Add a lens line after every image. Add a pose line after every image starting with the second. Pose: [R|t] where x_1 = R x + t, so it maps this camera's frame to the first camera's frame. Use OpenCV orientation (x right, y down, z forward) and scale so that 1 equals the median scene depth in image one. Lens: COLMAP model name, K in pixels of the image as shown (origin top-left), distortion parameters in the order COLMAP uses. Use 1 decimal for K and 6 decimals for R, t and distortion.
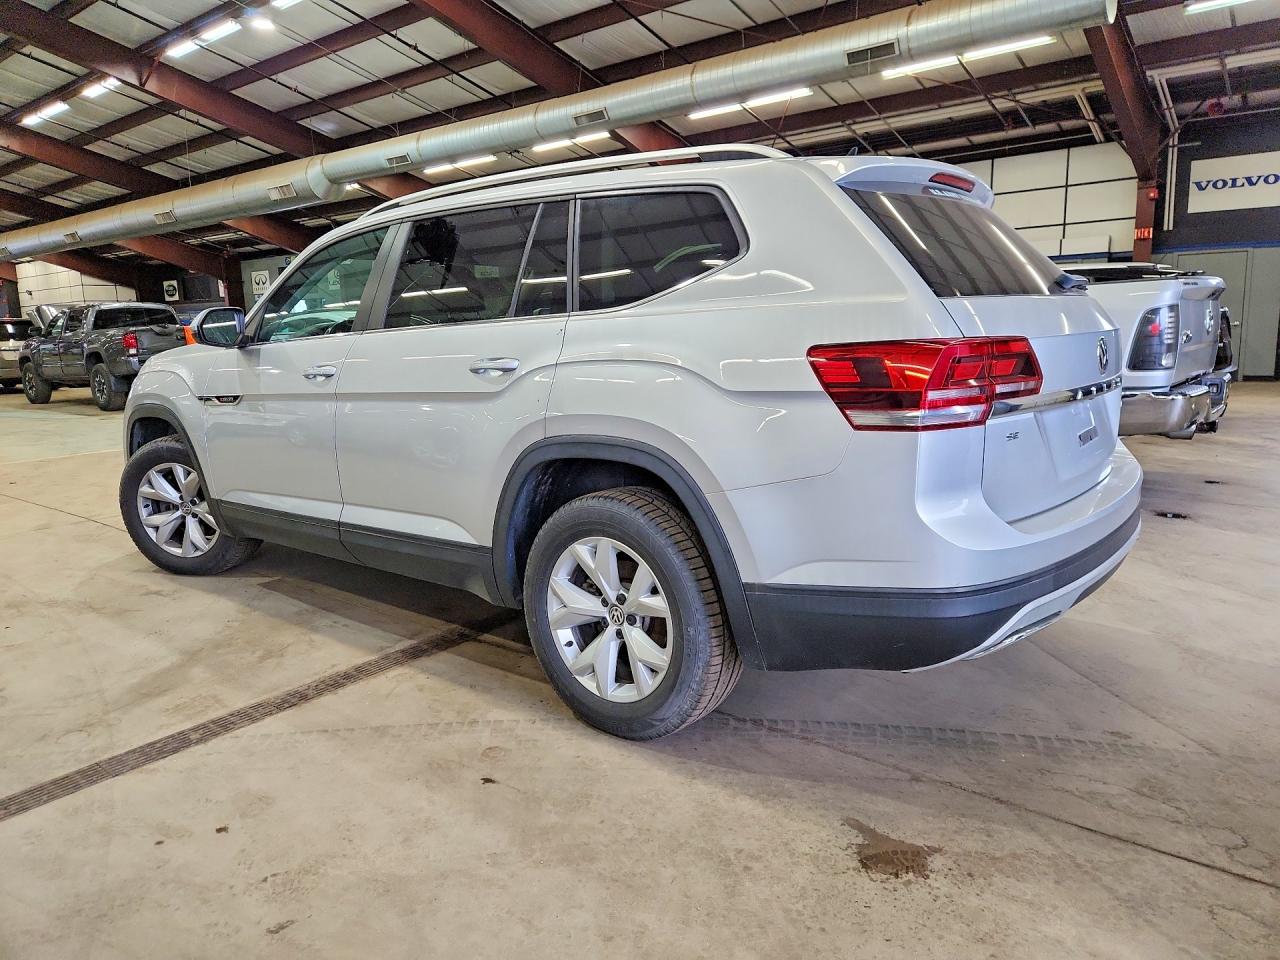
lens RADIAL K [[862.5, 0, 635.2], [0, 862.5, 478.2], [0, 0, 1]] dist [0.022622, -0.000957]
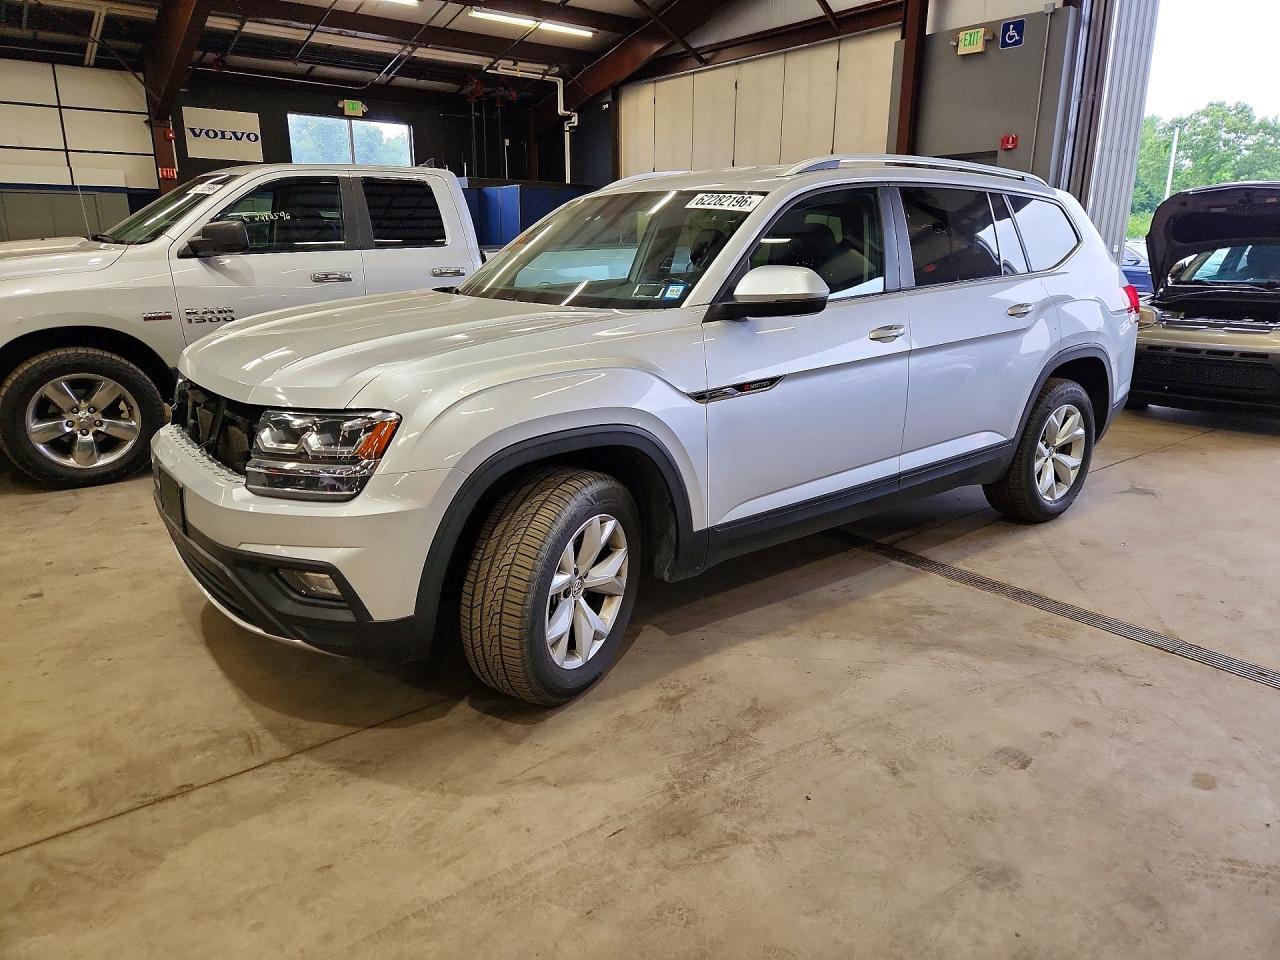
lens RADIAL K [[862.5, 0, 635.2], [0, 862.5, 478.2], [0, 0, 1]] dist [0.022622, -0.000957]
pose [[0.225285, -0.238835, 0.944566, -0.351508], [0.168081, 0.964480, 0.203782, -0.052920], [-0.959685, 0.112855, 0.257427, 0.257709]]
